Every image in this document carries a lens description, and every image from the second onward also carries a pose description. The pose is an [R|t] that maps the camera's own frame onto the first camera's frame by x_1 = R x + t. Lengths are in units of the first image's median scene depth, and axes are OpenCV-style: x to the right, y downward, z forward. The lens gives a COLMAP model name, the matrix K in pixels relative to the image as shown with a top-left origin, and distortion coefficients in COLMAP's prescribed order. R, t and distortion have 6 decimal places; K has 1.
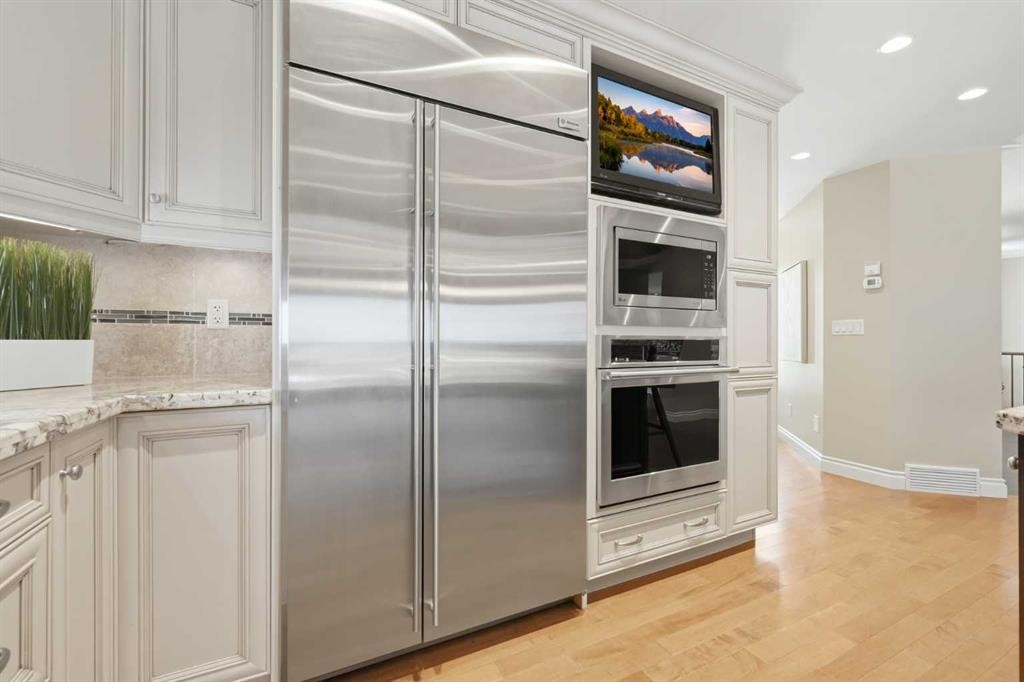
lens RADIAL K [[417.8, 0, 501.7], [0, 417.8, 338.2], [0, 0, 1]] dist [-0.002333, 0.000153]
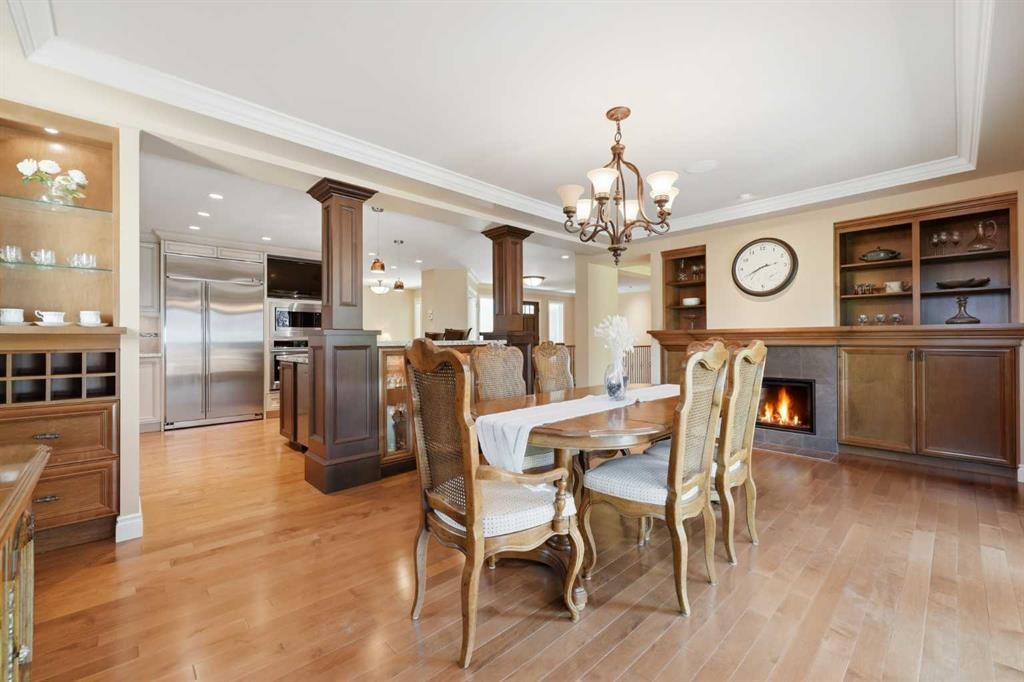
lens RADIAL K [[417.8, 0, 513.2], [0, 417.8, 341.0], [0, 0, 1]] dist [-0.002333, 0.000153]
pose [[0.917148, -0.008709, 0.398452, 1.054718], [0.005166, 0.999937, 0.009965, -0.027407], [-0.398514, -0.007081, 0.917135, -4.399845]]
